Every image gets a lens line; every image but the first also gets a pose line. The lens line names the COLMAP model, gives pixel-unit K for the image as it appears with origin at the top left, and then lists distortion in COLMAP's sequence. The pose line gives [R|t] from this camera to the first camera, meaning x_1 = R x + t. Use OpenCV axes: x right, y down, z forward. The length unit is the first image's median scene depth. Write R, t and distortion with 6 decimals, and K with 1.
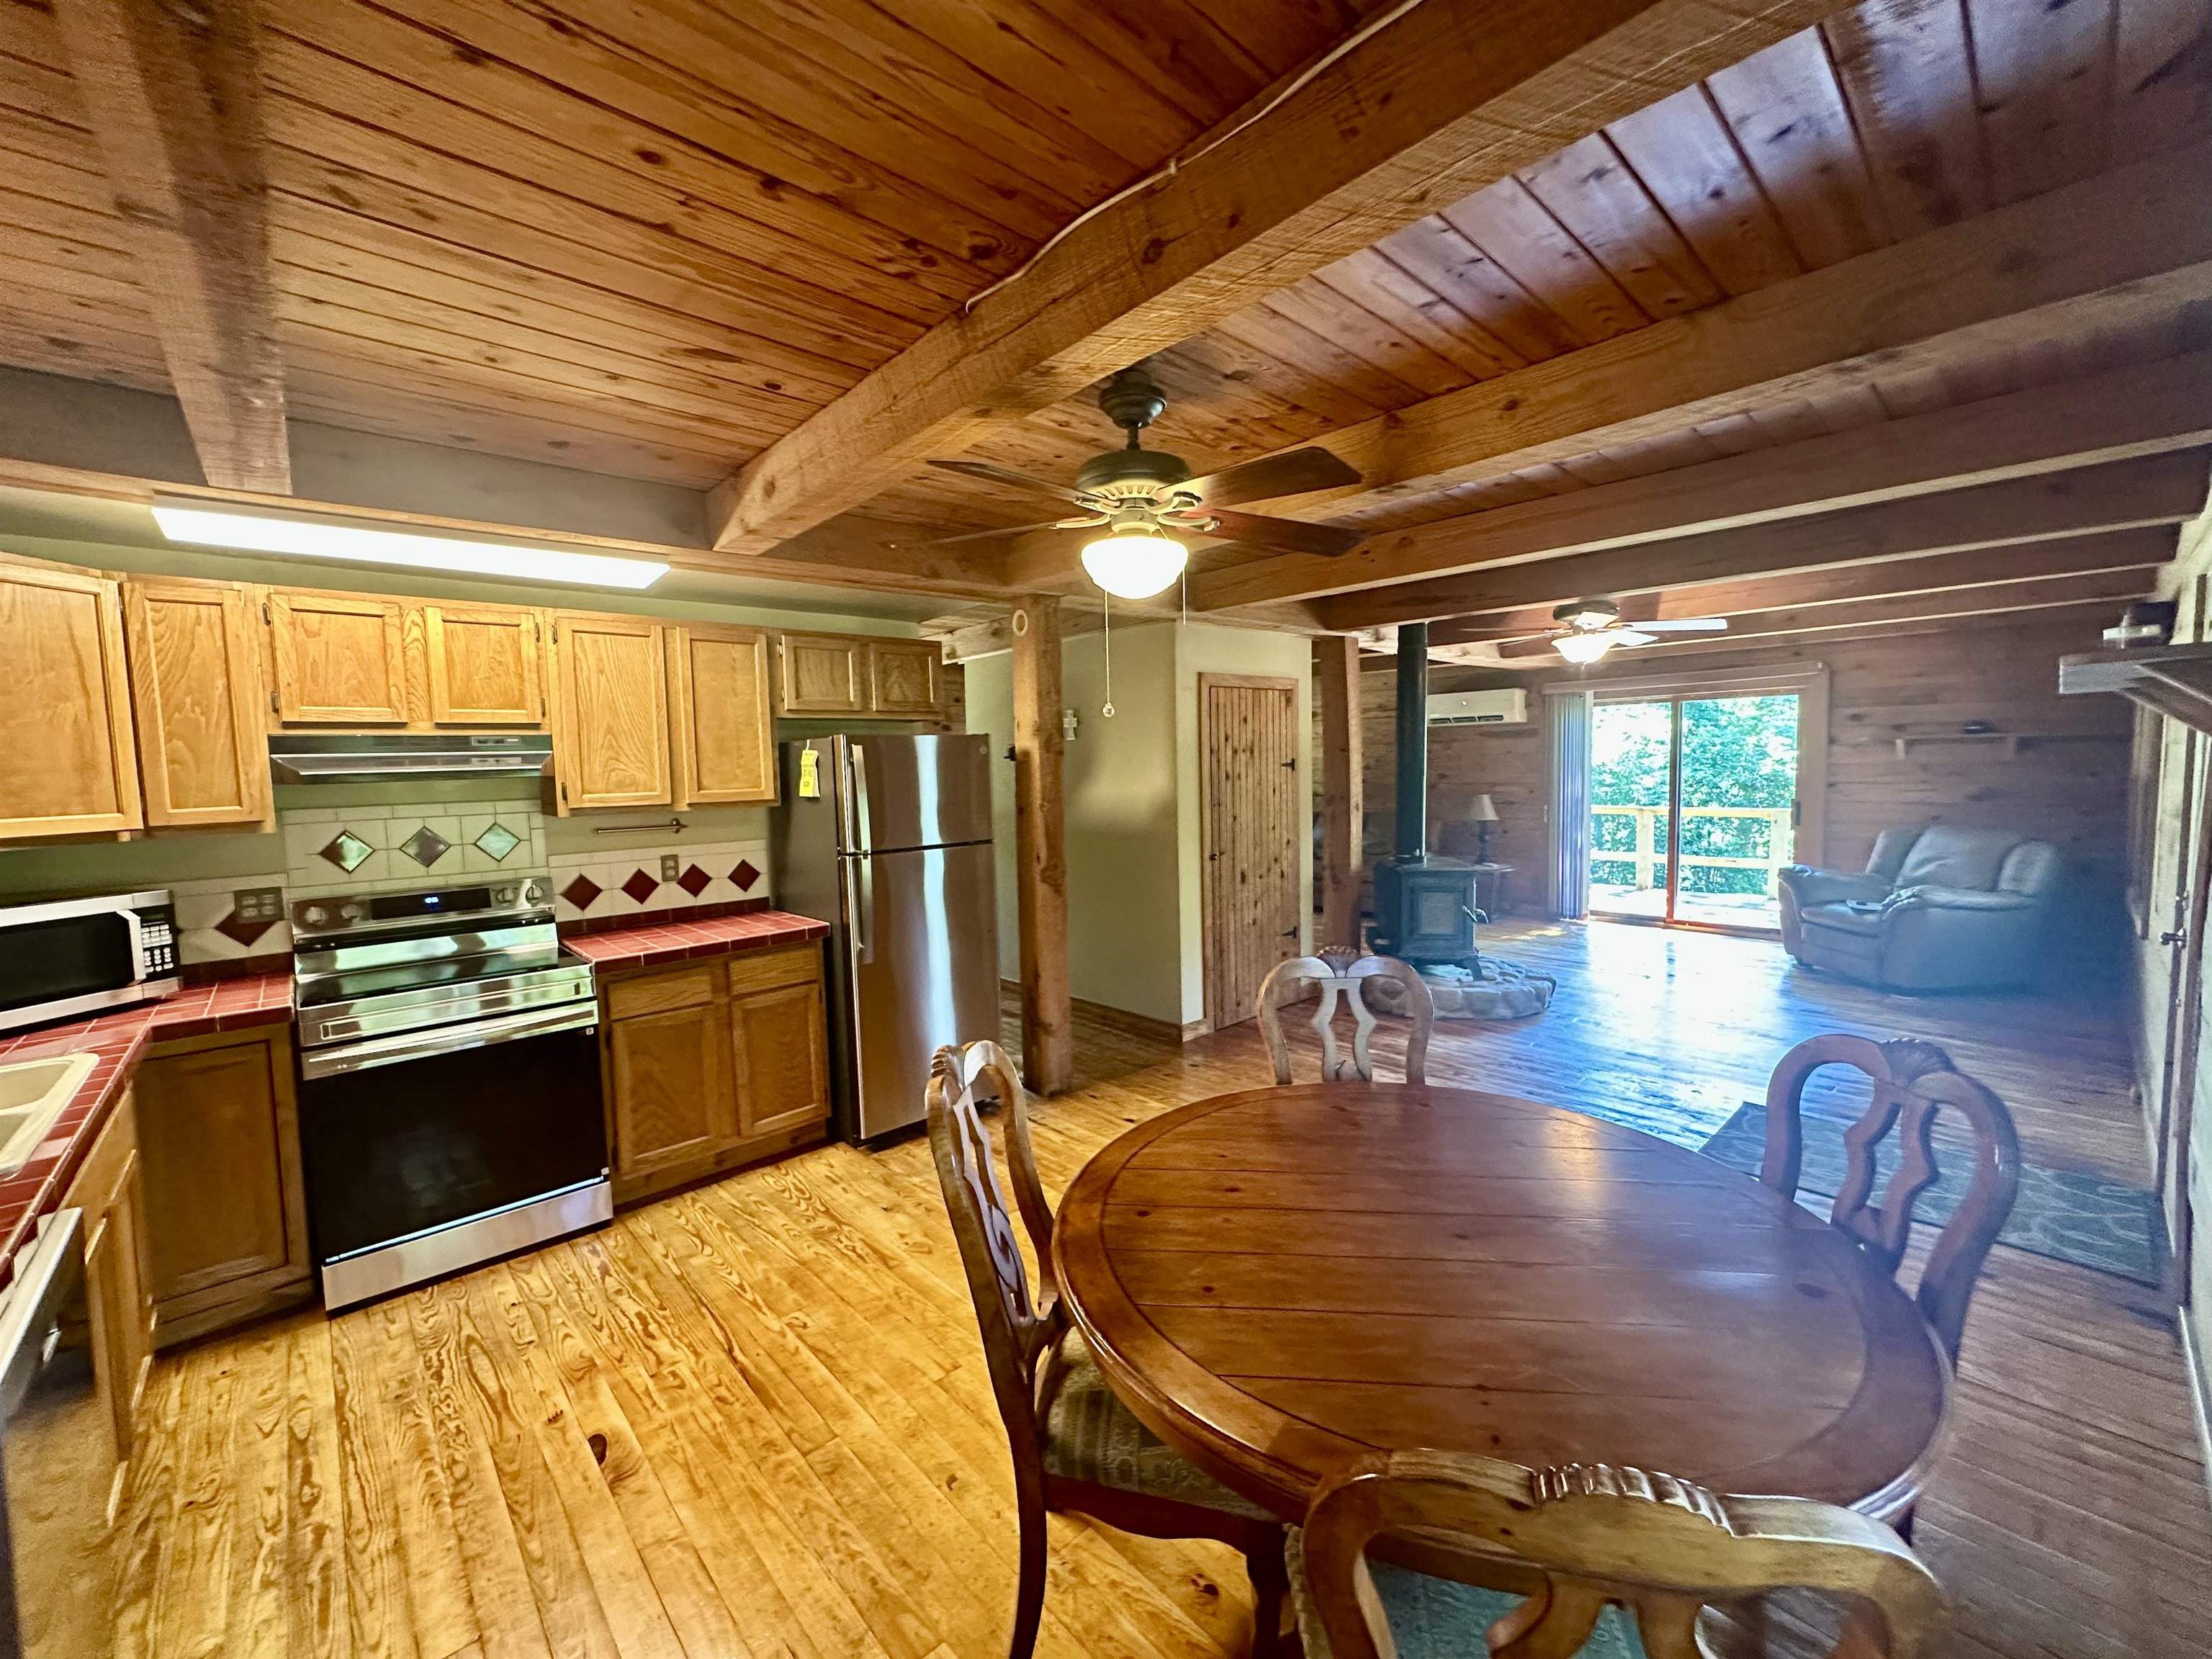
lens RADIAL K [[883.0, 0, 1107.9], [0, 883.0, 822.6], [0, 0, 1]] dist [-0.003494, -0.000331]
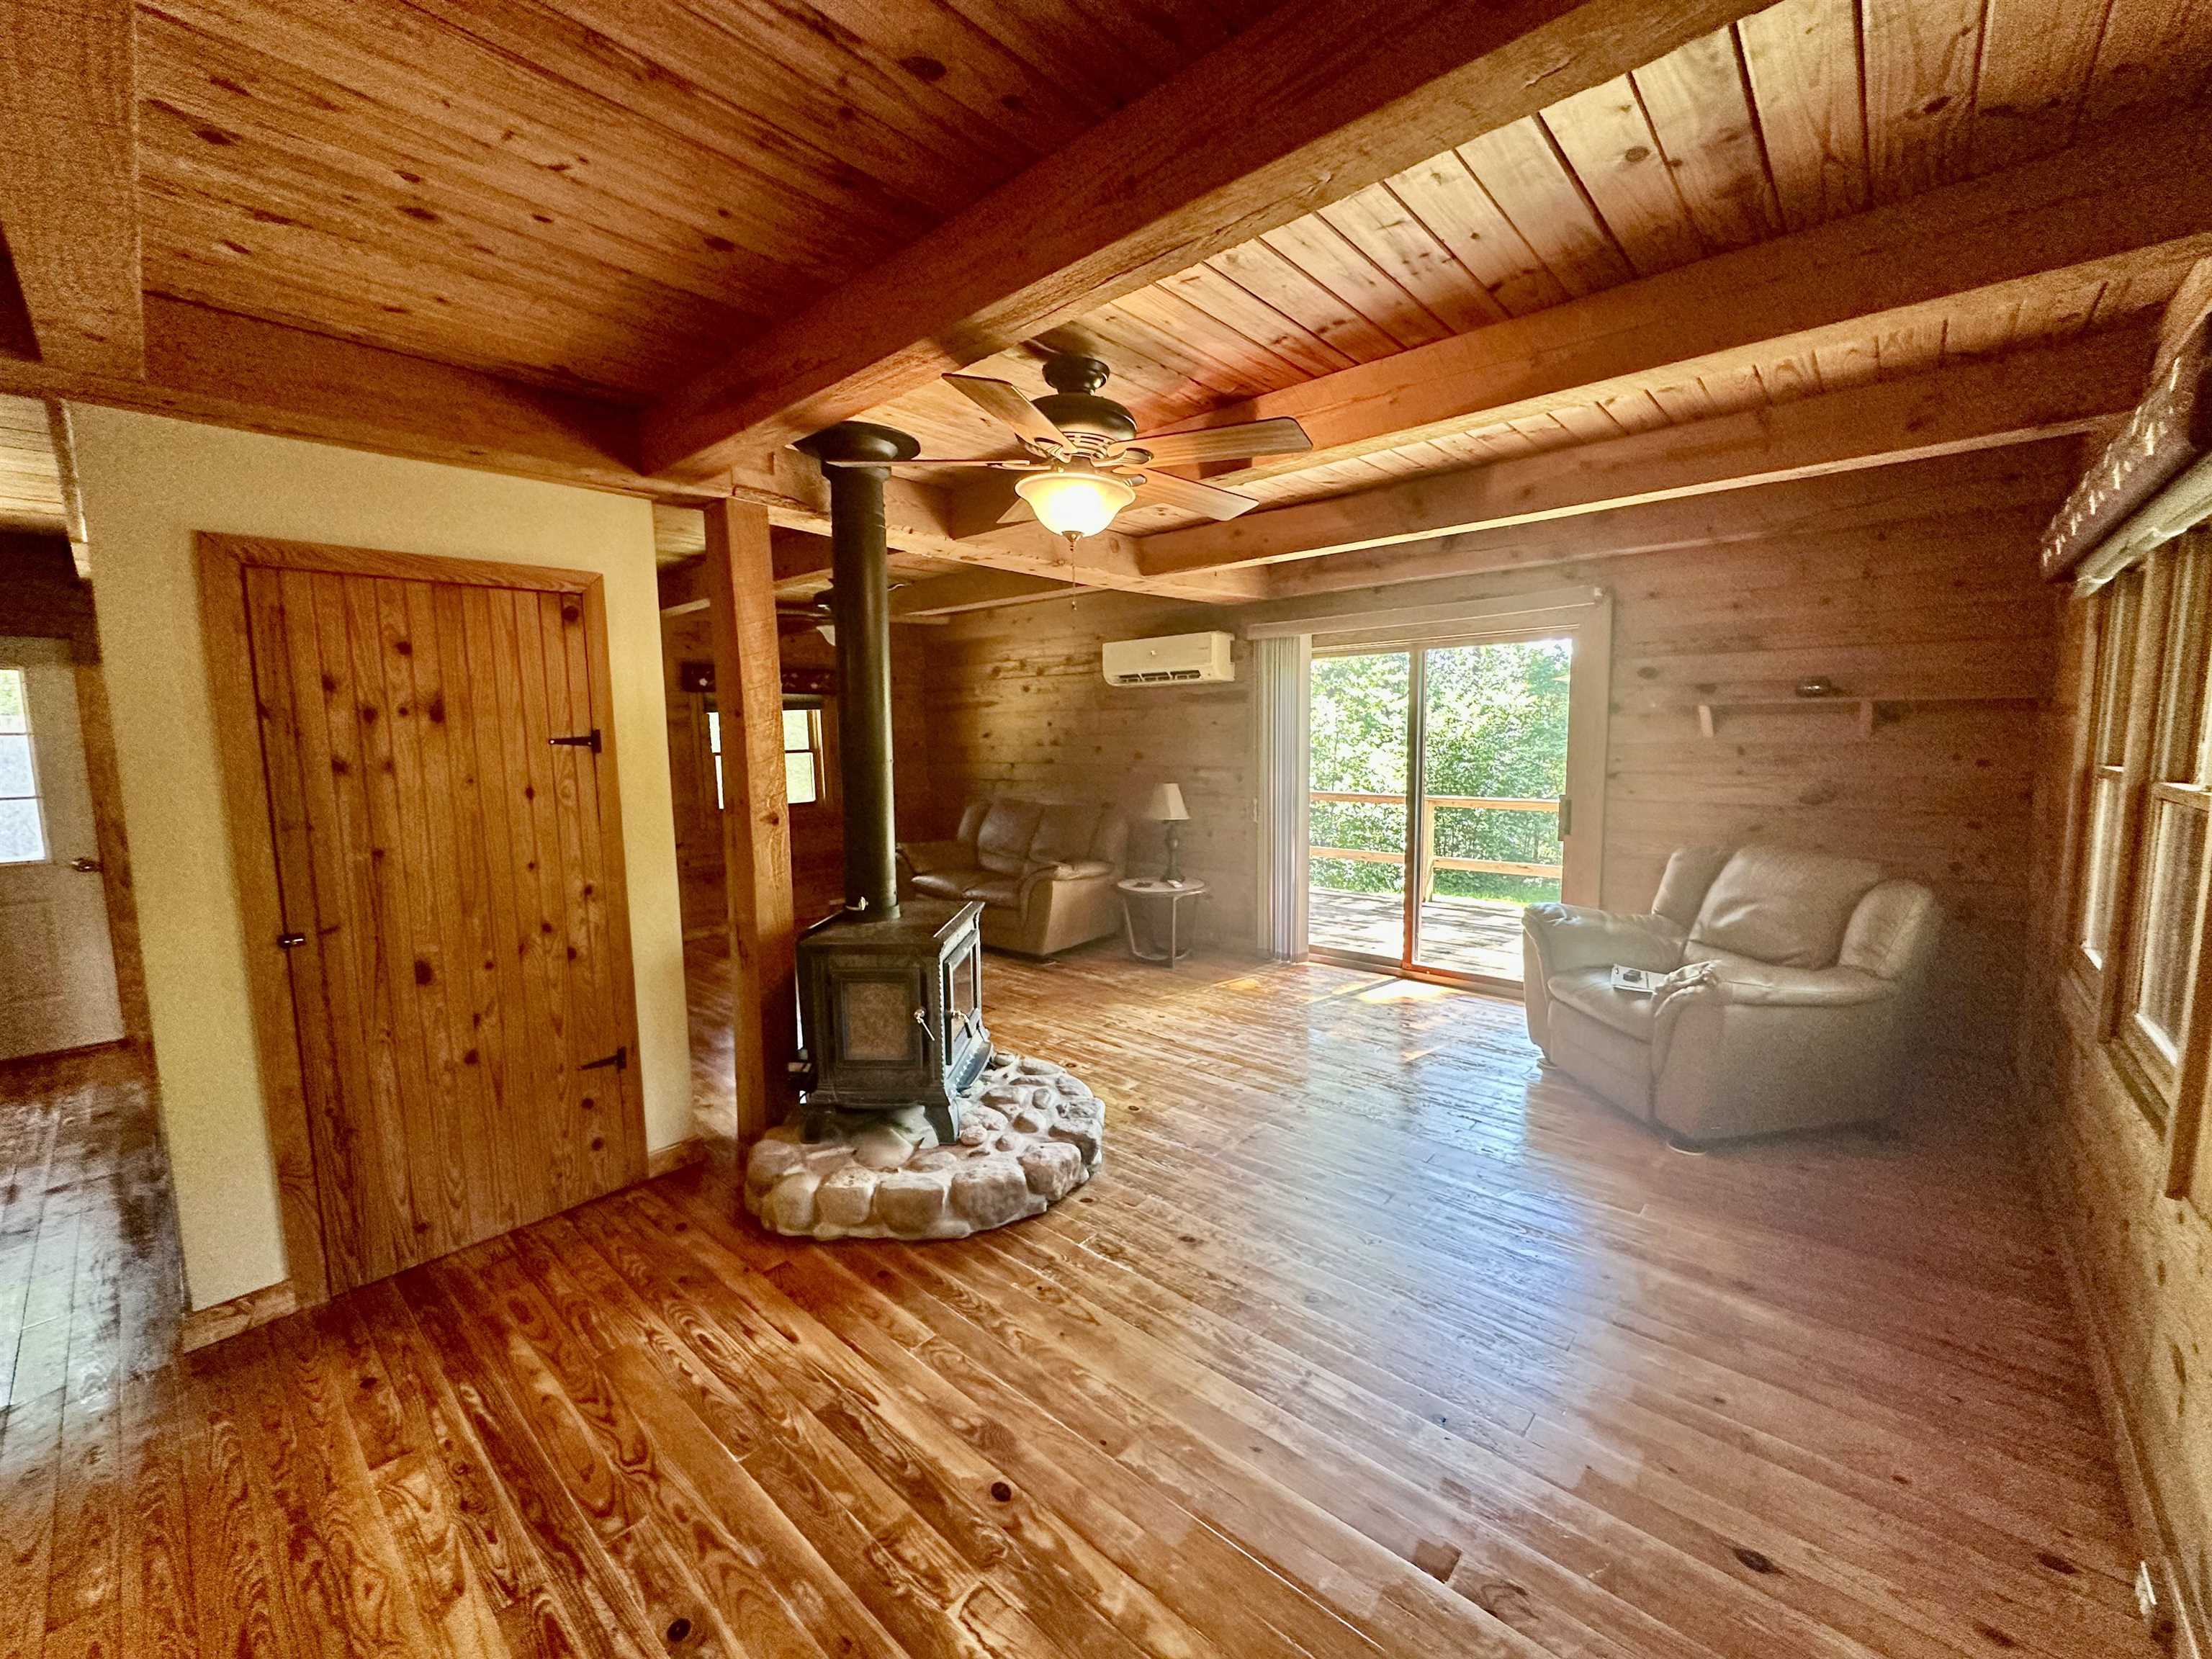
lens RADIAL K [[883.0, 0, 1103.9], [0, 883.0, 826.7], [0, 0, 1]] dist [-0.003494, -0.000331]
pose [[0.995237, -0.003757, 0.097410, 0.421527], [0.000188, 0.999329, 0.036620, -0.031881], [-0.097482, -0.036427, 0.994570, 0.421659]]
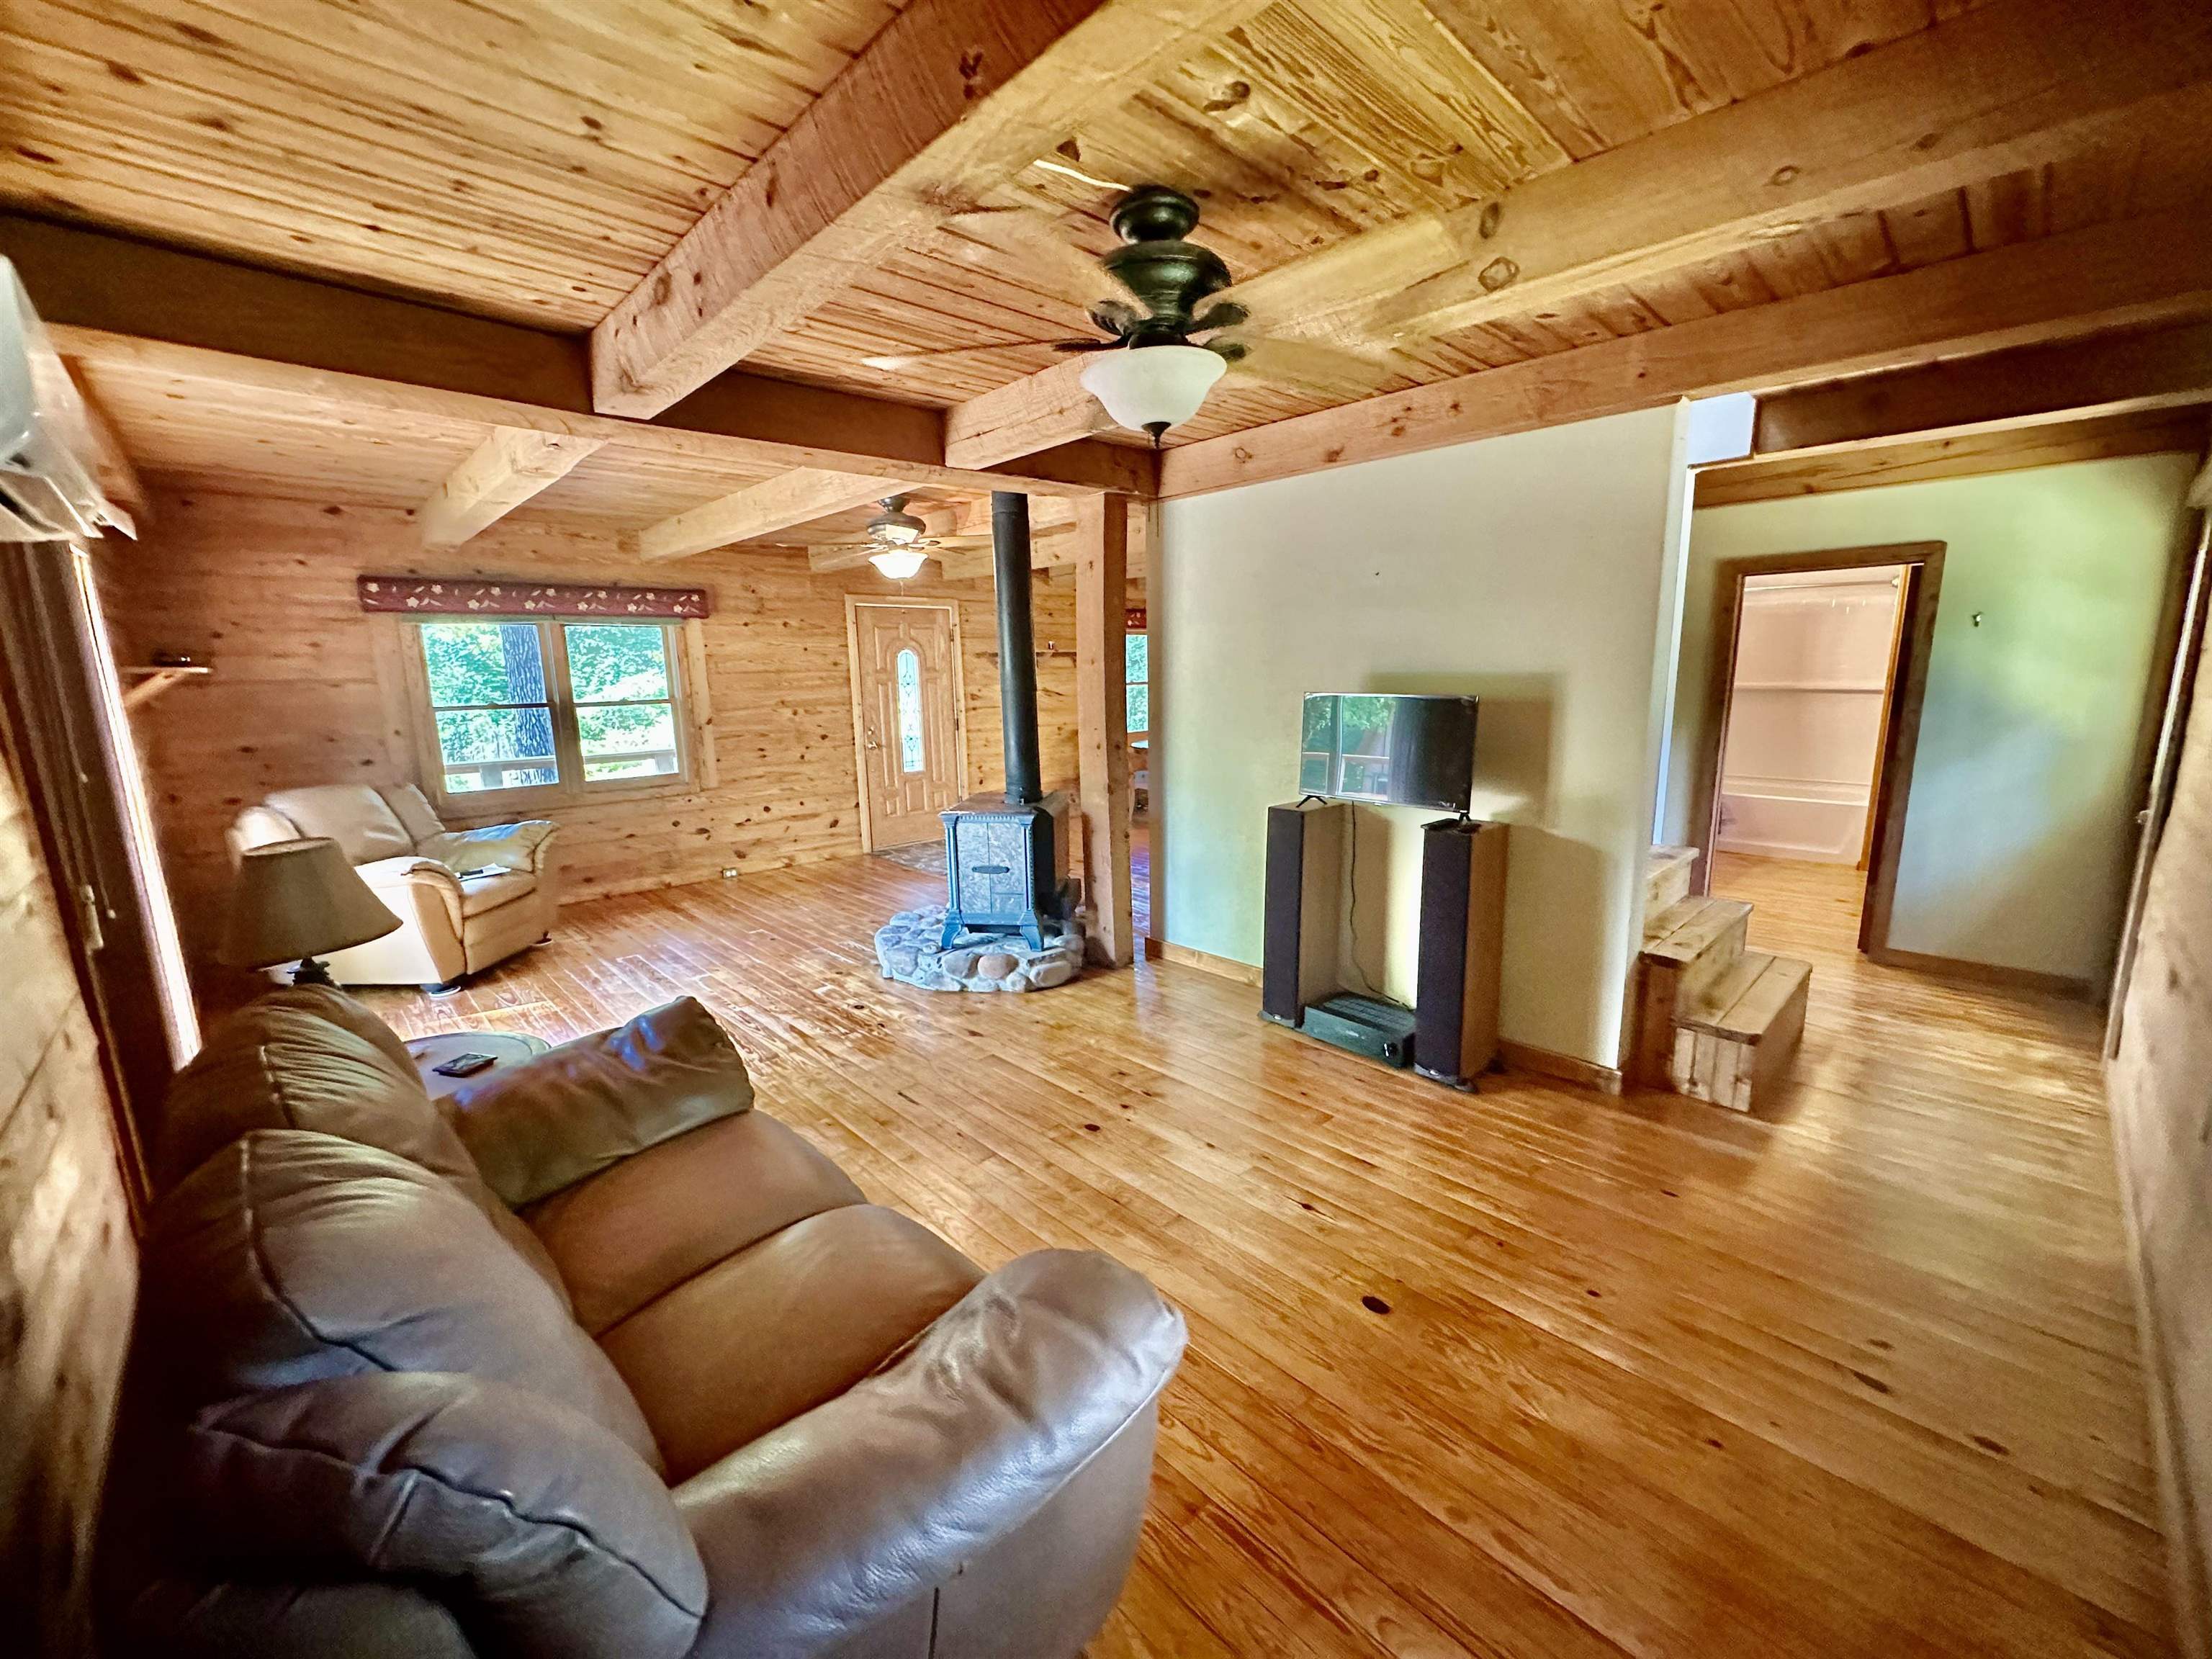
lens RADIAL K [[883.0, 0, 1105.4], [0, 883.0, 829.6], [0, 0, 1]] dist [-0.003494, -0.000331]
pose [[-0.998978, 0.044190, -0.009467, 0.270406], [0.040404, 0.967150, 0.250976, -0.123025], [0.020247, 0.250338, -0.967947, 1.723059]]
